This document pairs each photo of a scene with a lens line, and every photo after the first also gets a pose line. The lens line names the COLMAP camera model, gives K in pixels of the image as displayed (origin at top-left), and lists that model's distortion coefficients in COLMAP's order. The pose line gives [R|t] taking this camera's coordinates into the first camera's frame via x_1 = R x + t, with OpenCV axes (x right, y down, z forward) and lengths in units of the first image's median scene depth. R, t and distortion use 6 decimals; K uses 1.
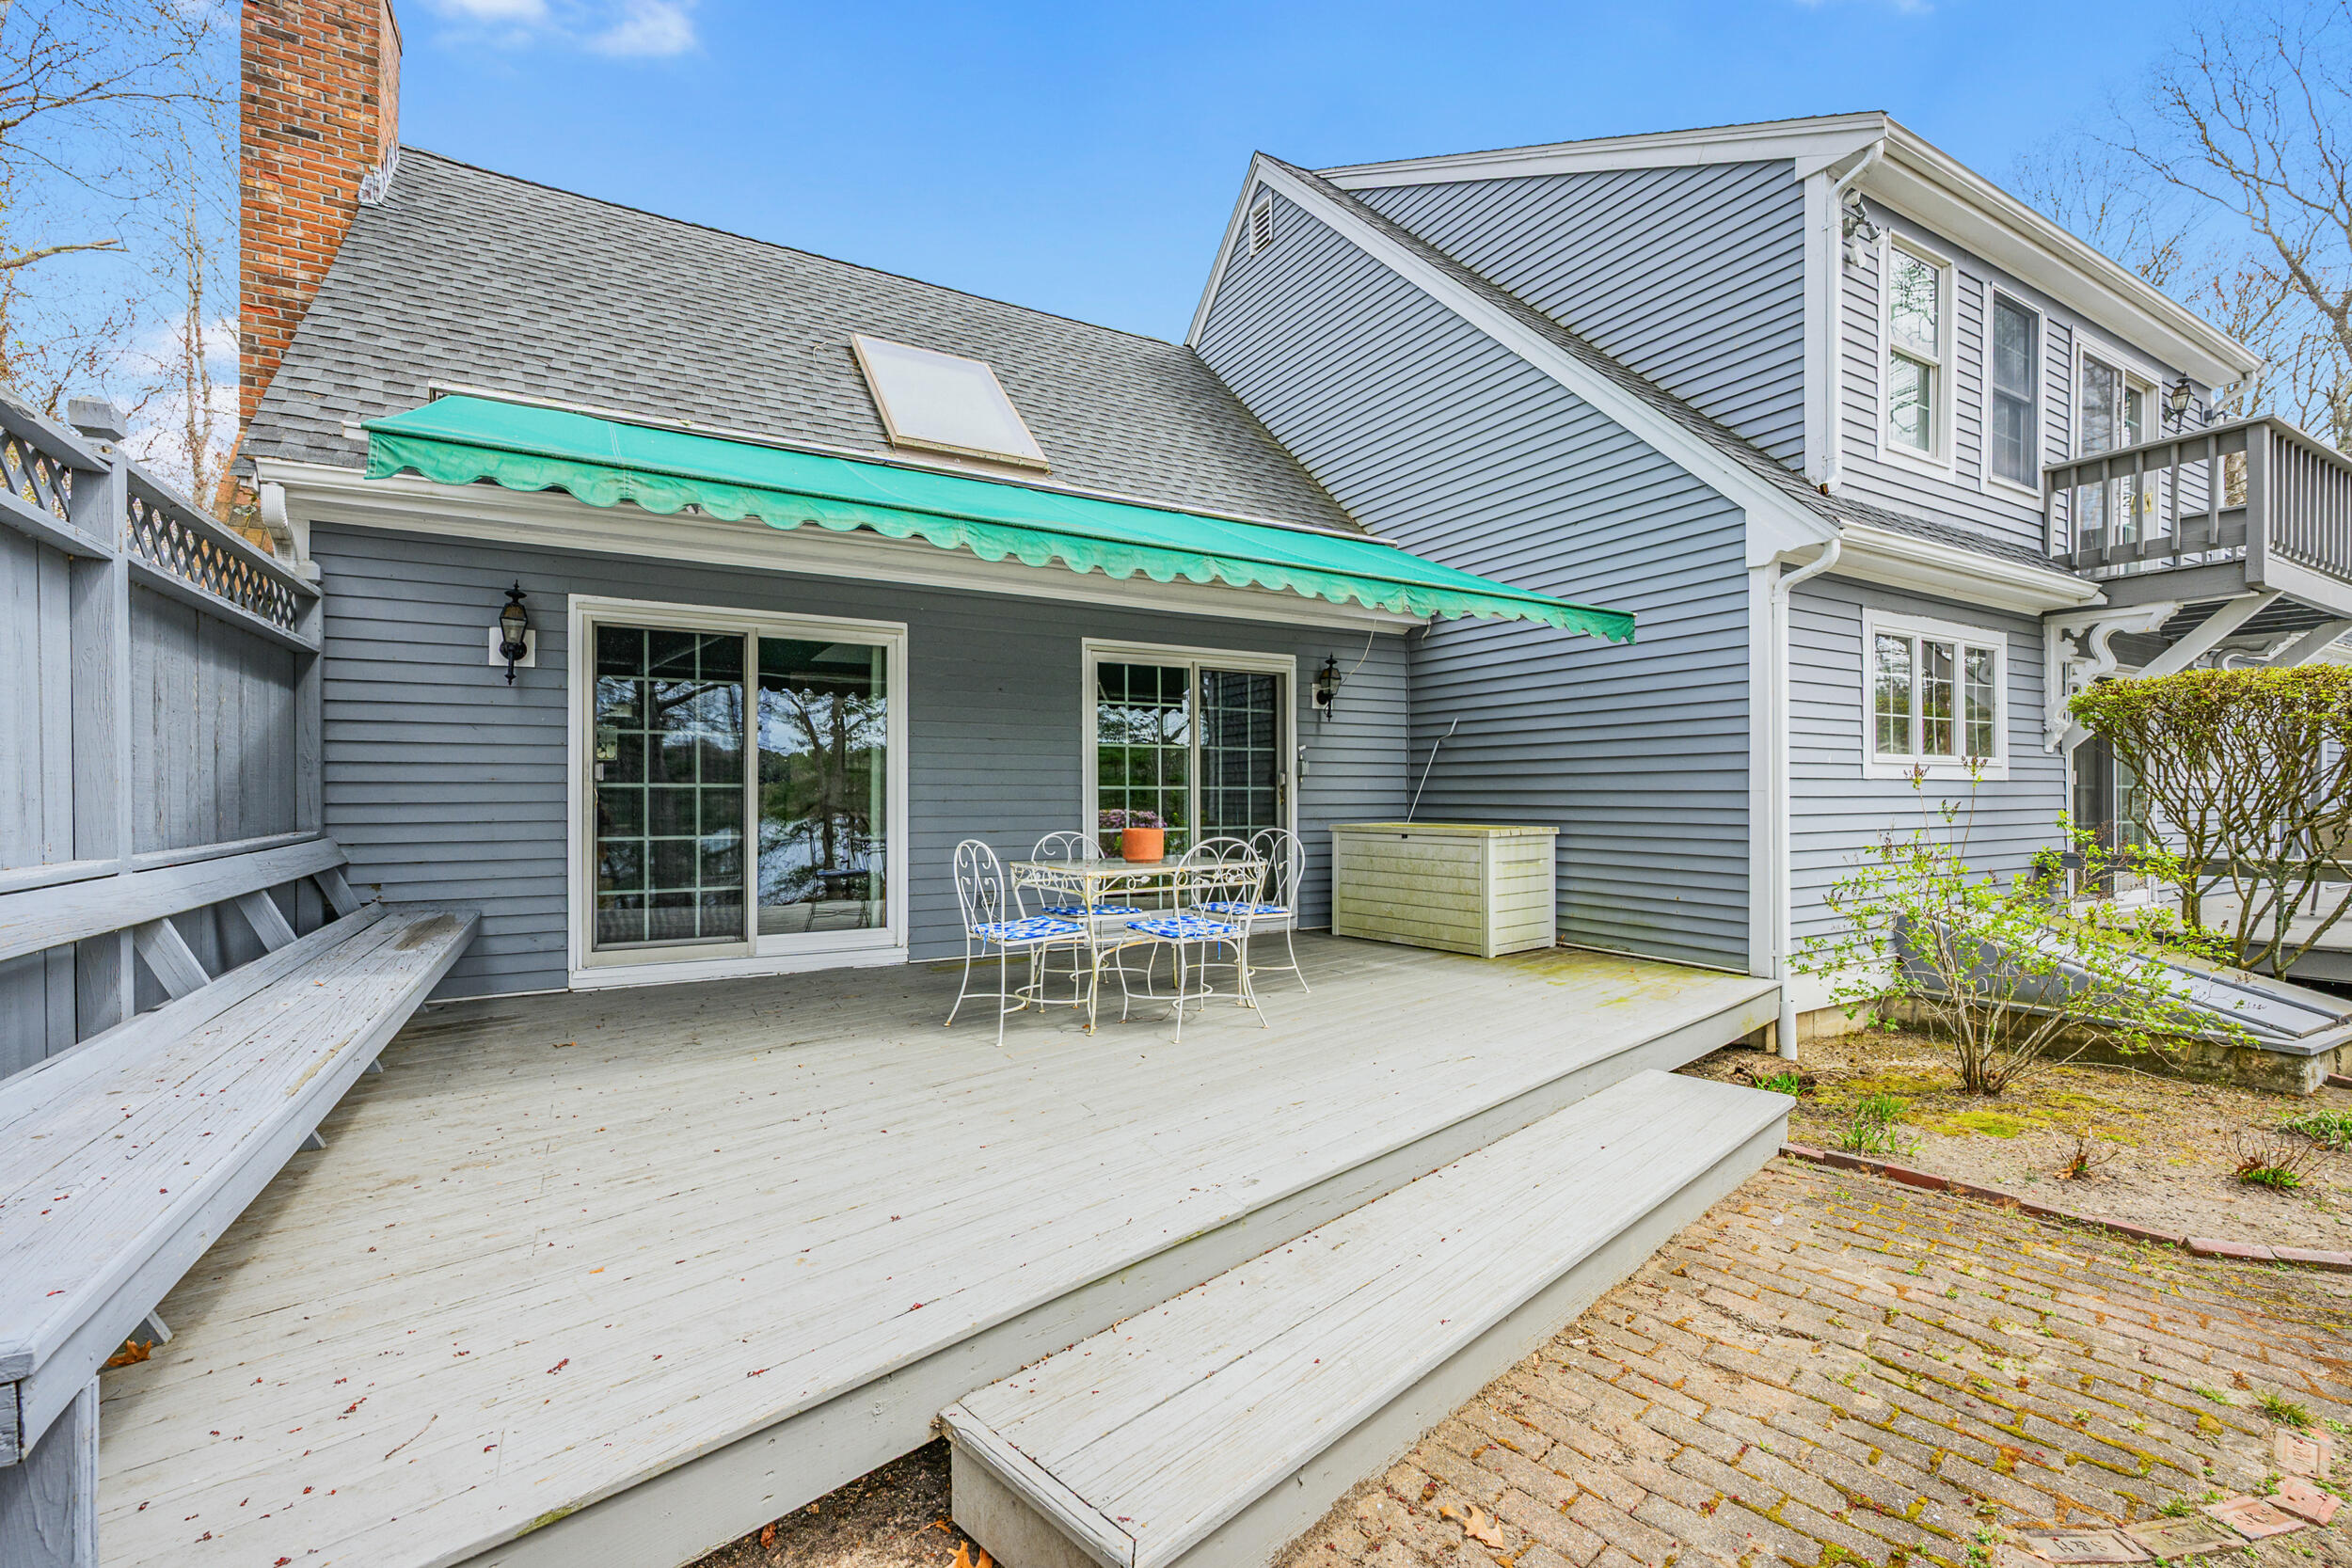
lens RADIAL K [[1031.7, 0, 1197.0], [0, 1031.7, 790.0], [0, 0, 1]] dist [0.000339, 0.000772]
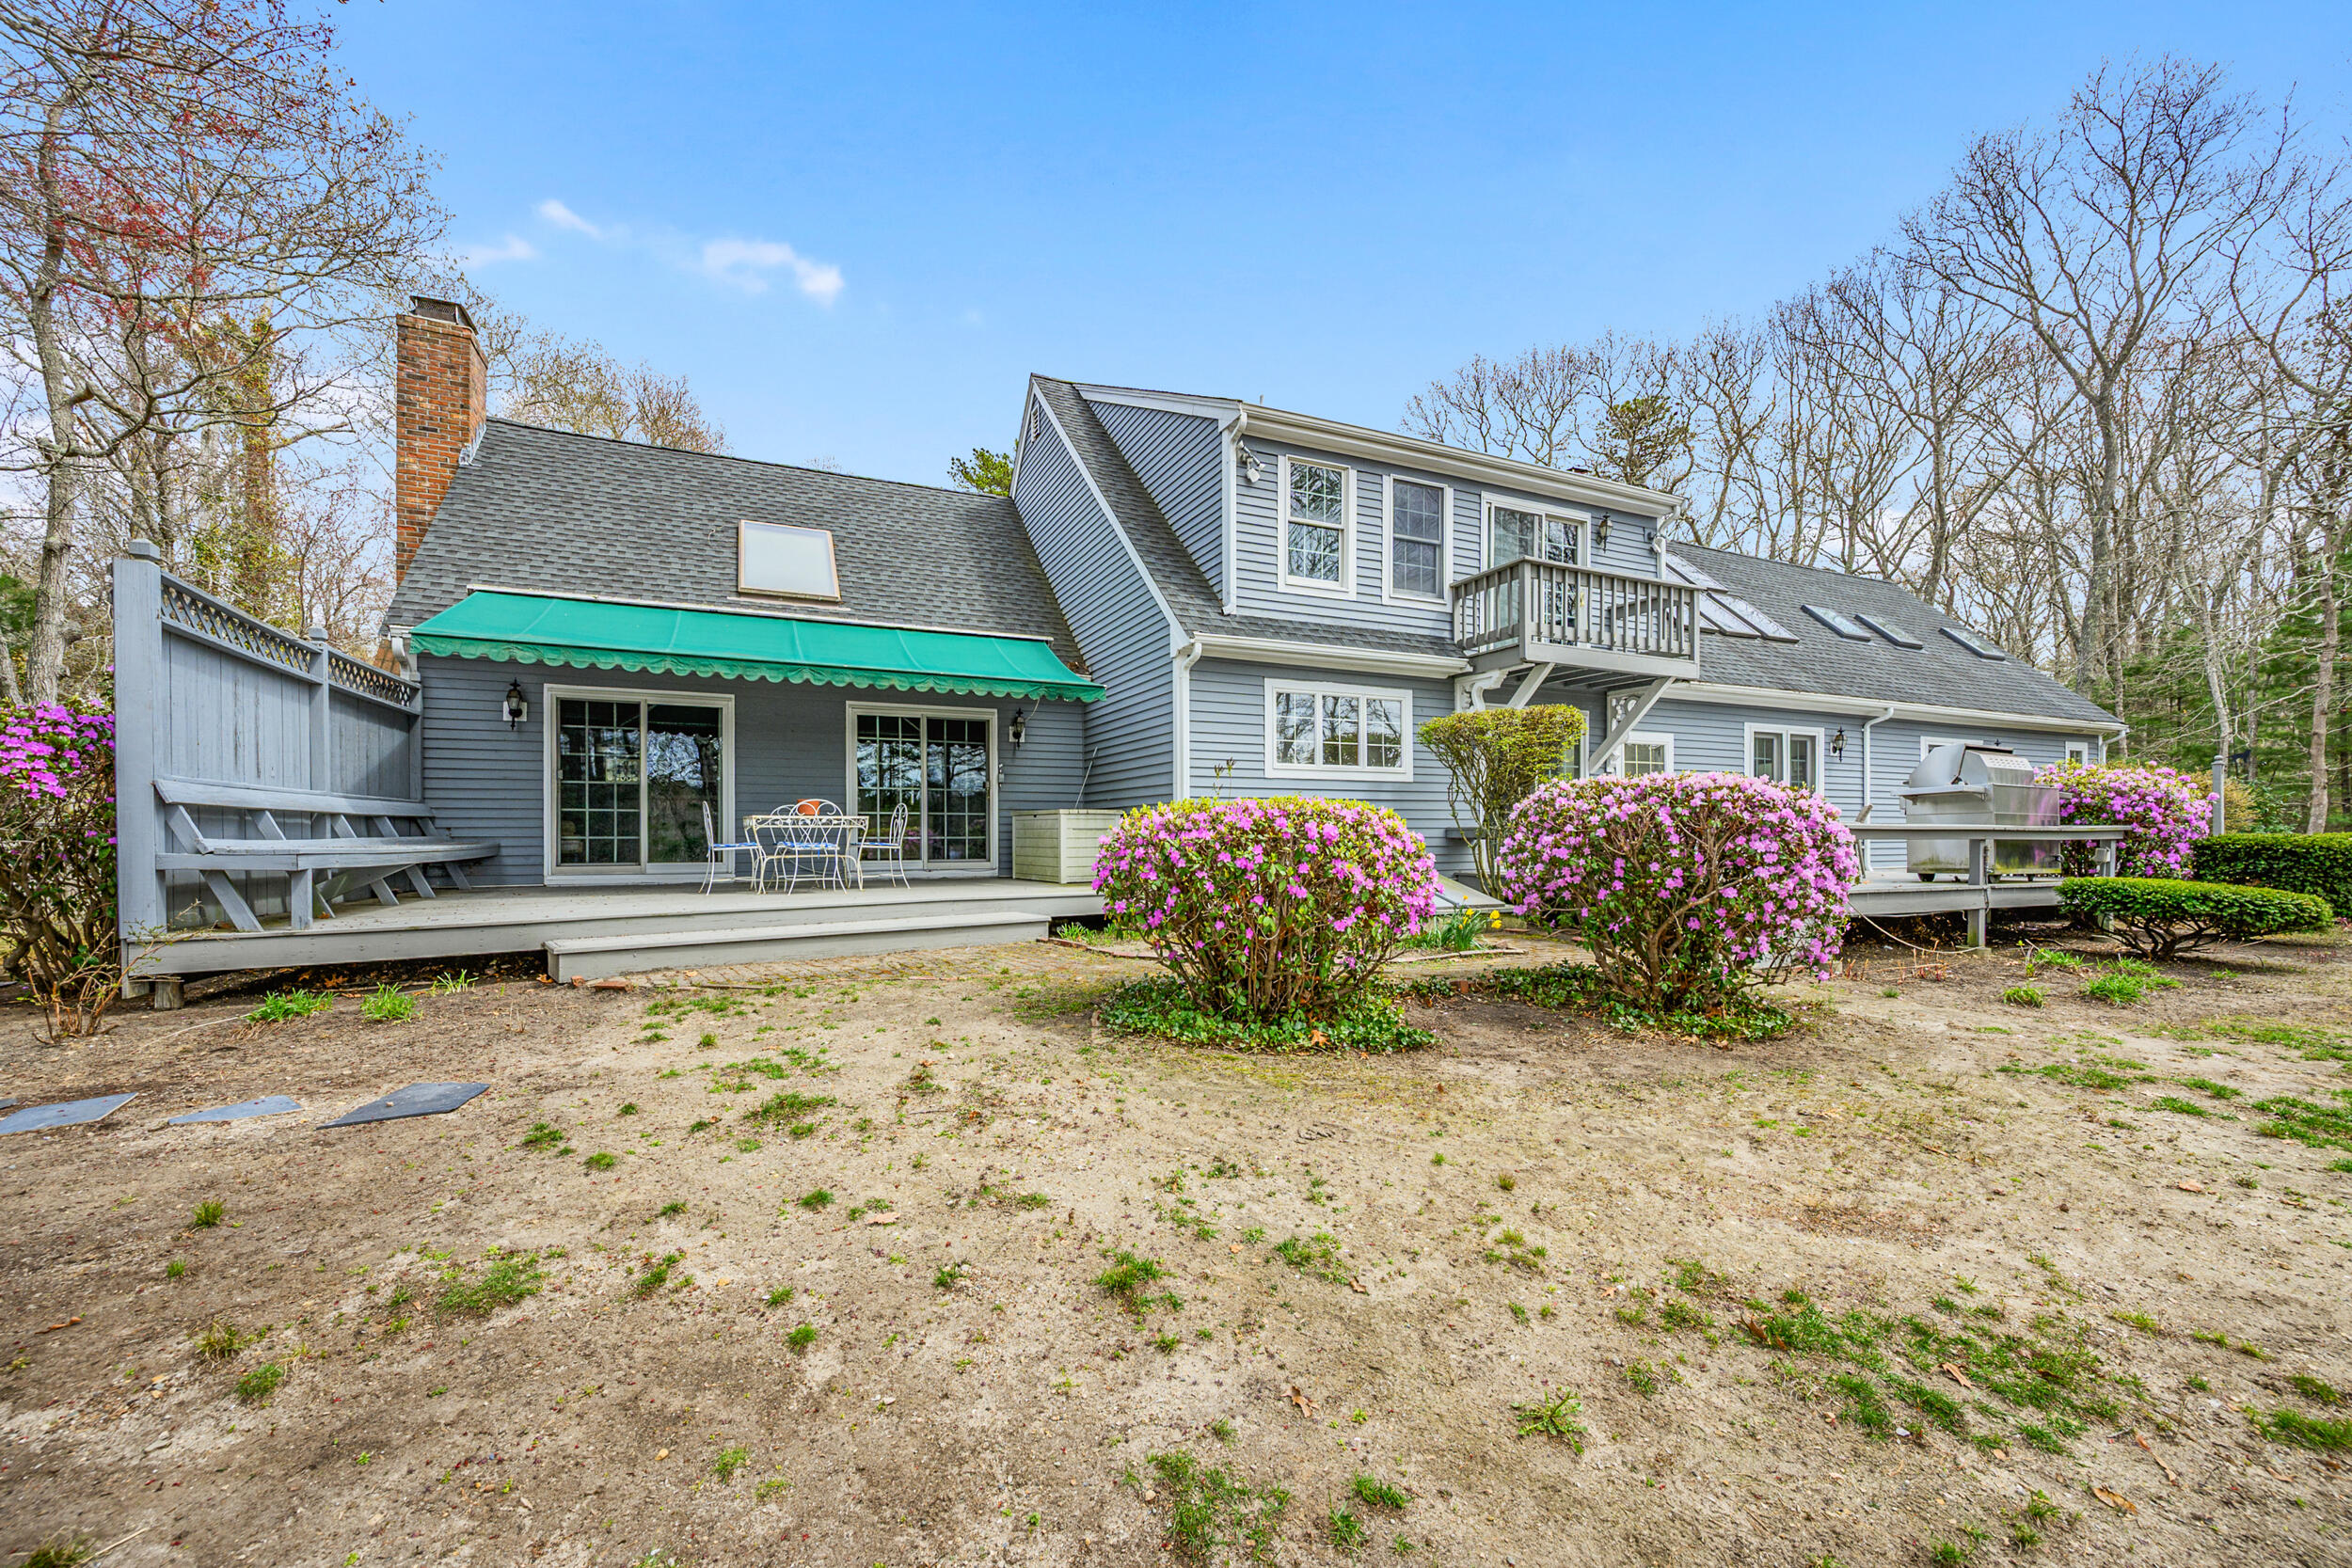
lens RADIAL K [[950.7, 0, 1190.4], [0, 950.7, 838.5], [0, 0, 1]] dist [0.000147, -0.000322]
pose [[0.995927, 0.000302, -0.090159, 0.660138], [0.000588, 0.999951, 0.009844, 0.073976], [0.090157, -0.009857, 0.995879, -0.588542]]
